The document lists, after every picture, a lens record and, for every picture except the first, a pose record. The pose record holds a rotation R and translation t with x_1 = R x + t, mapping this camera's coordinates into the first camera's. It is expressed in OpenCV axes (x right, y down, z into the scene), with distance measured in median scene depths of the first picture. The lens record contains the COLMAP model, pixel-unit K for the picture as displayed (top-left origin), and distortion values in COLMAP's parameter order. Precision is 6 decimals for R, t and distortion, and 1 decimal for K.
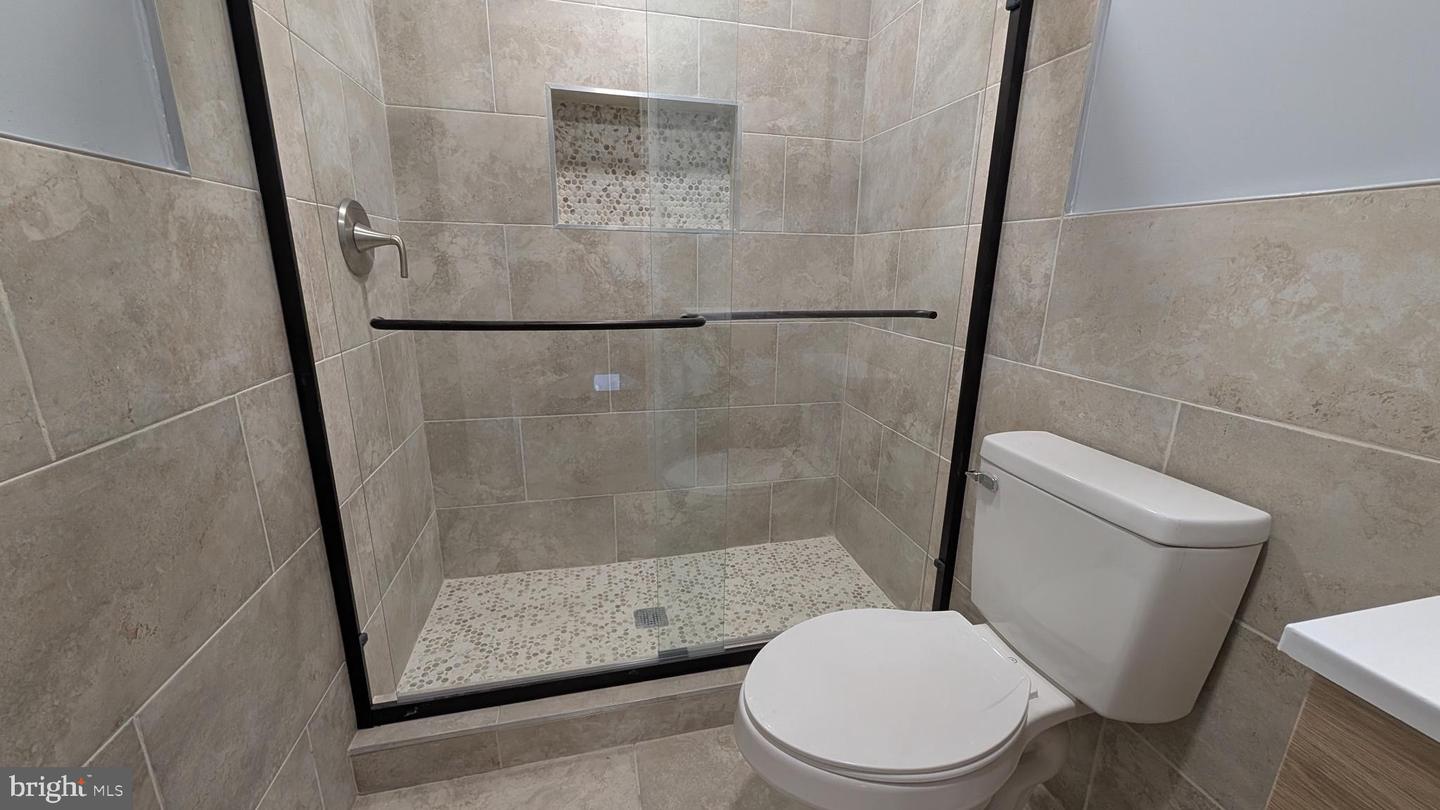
lens RADIAL K [[540.3, 0, 727.0], [0, 540.3, 403.1], [0, 0, 1]] dist [0.000754, 0.000082]
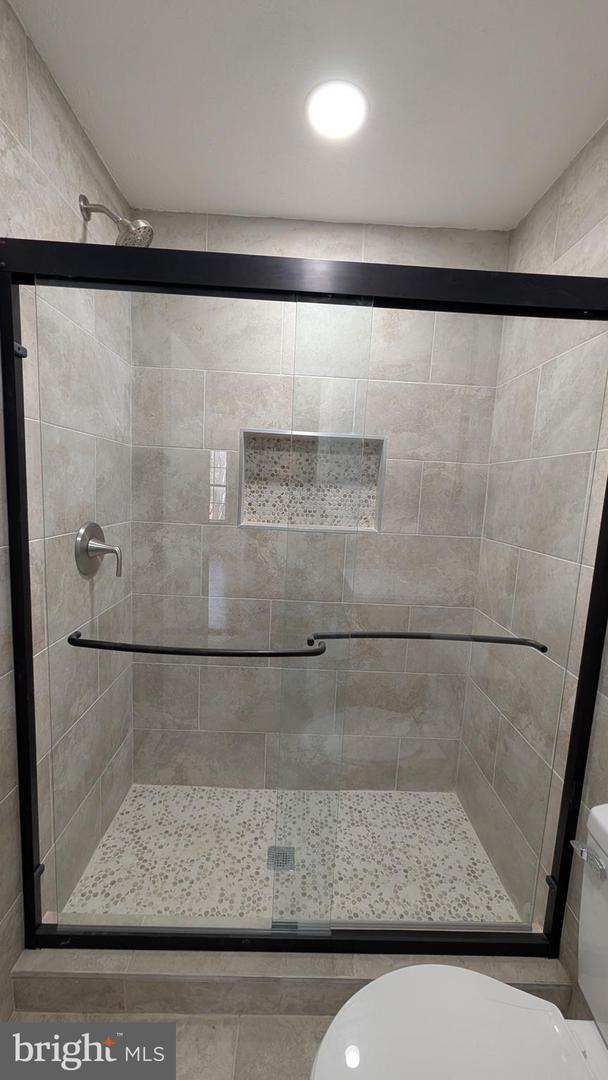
lens RADIAL K [[408.3, 0, 306.4], [0, 408.3, 544.3], [0, 0, 1]] dist [0.000076, 0.000150]
pose [[0.975294, 0.059297, -0.212803, 0.061133], [-0.087295, 0.988350, -0.124679, -0.170257], [0.202931, 0.140175, 0.969108, 0.064742]]
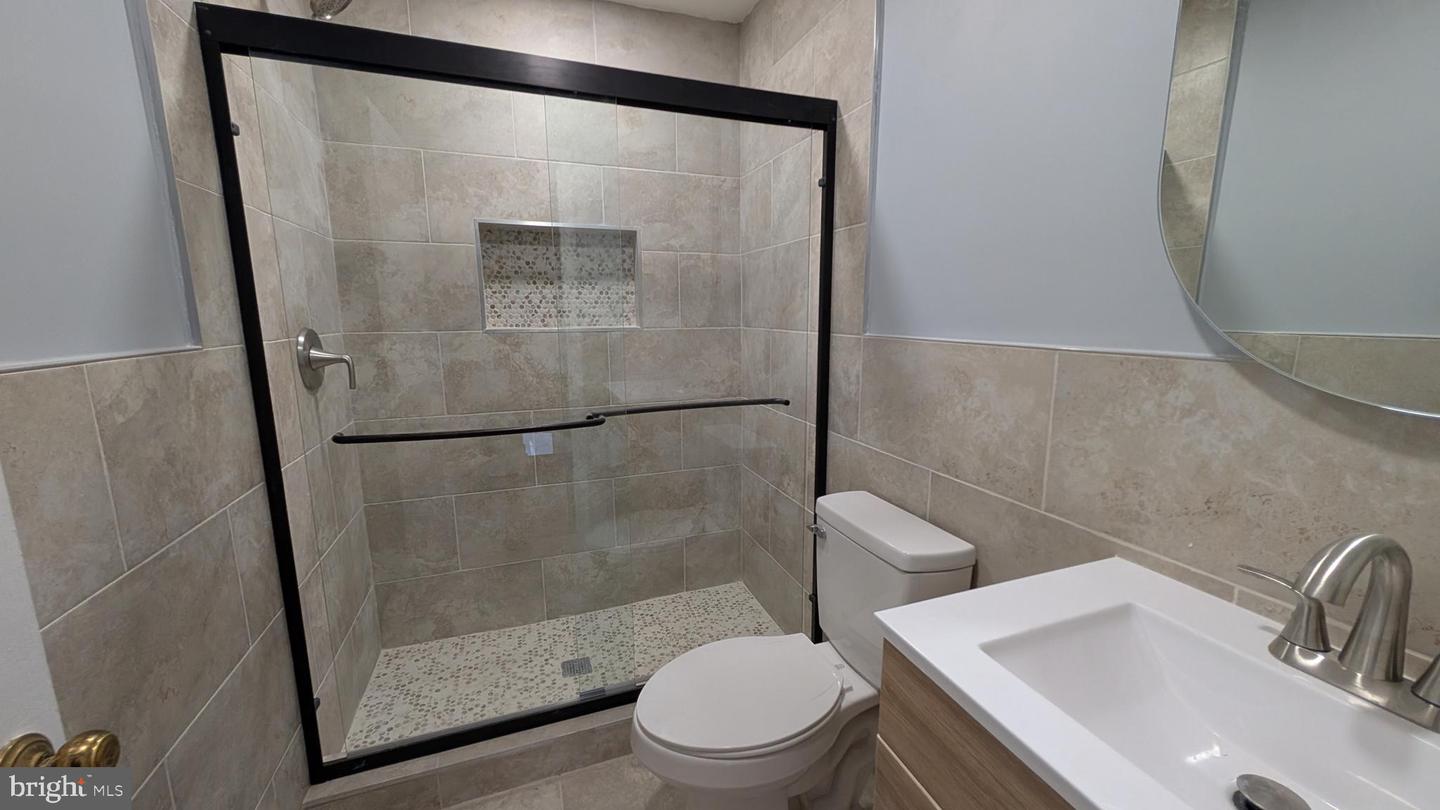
lens RADIAL K [[535.3, 0, 723.6], [0, 535.3, 407.5], [0, 0, 1]] dist [0.000485, 0.000407]
pose [[0.993130, -0.040590, 0.109752, 0.066058], [0.049352, 0.995705, -0.078338, -0.043517], [-0.106100, 0.083217, 0.990867, -0.196233]]
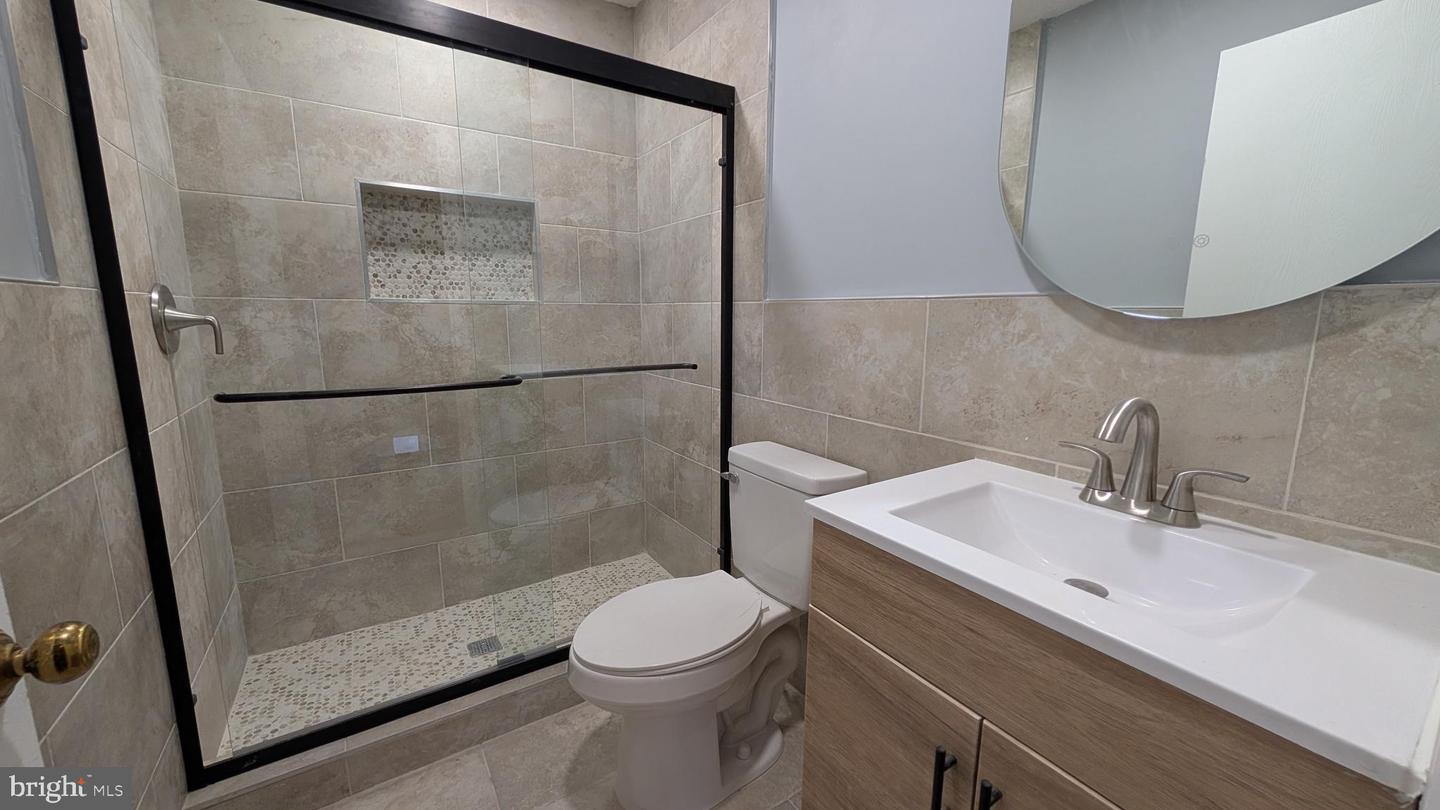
lens RADIAL K [[534.8, 0, 720.6], [0, 534.8, 405.9], [0, 0, 1]] dist [0.001103, 0.000336]
pose [[0.943559, -0.068141, 0.324119, -0.006873], [0.093978, 0.993468, -0.064722, 0.024821], [-0.317591, 0.091529, 0.943800, -0.235751]]
